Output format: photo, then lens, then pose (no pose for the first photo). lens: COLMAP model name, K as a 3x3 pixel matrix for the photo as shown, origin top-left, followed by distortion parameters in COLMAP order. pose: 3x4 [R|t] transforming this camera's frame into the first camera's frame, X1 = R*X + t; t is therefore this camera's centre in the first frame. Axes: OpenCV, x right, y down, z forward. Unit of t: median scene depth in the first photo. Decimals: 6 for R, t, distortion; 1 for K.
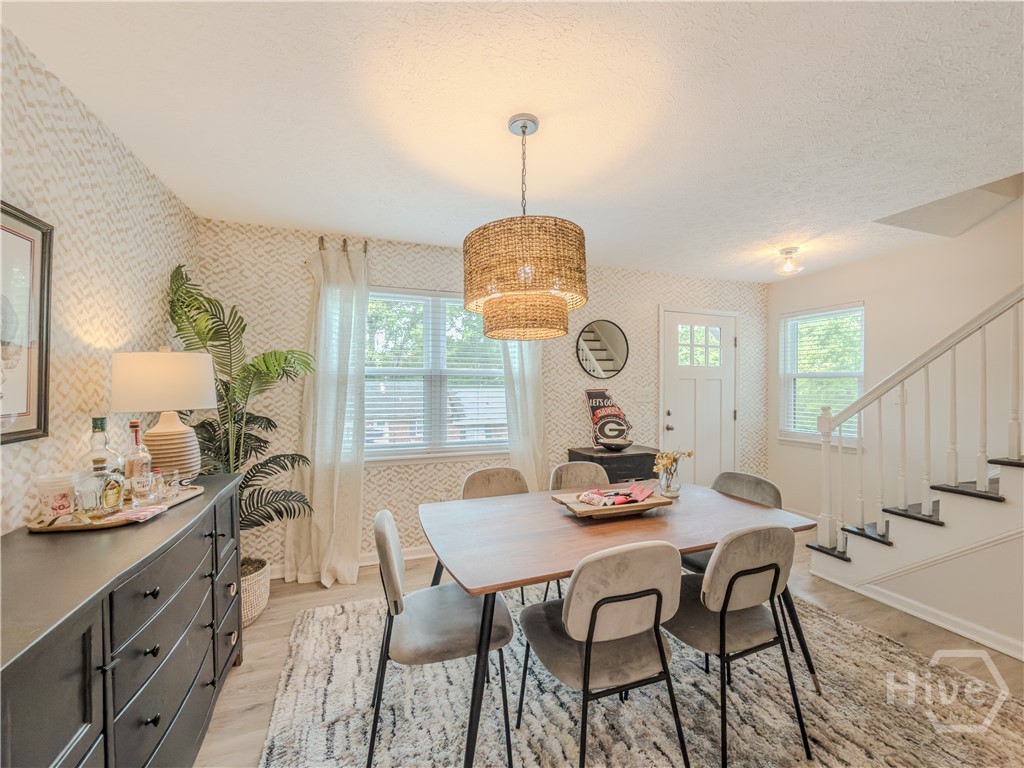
lens RADIAL K [[417.7, 0, 512.0], [0, 417.7, 384.0], [0, 0, 1]] dist [0.000008, -0.000008]
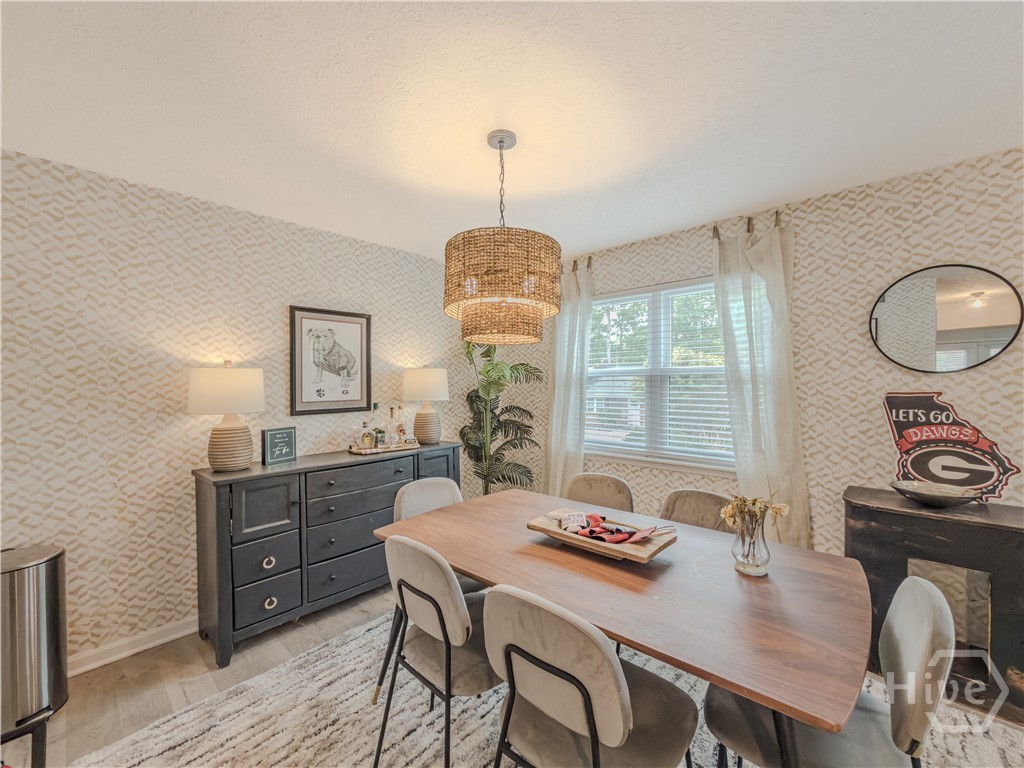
lens RADIAL K [[417.7, 0, 512.0], [0, 417.7, 384.0], [0, 0, 1]] dist [0.000008, -0.000008]
pose [[0.457480, -0.003998, -0.889211, 0.483825], [0.008915, 0.999960, 0.000091, -0.003589], [0.889175, -0.007969, 0.457498, 0.269397]]
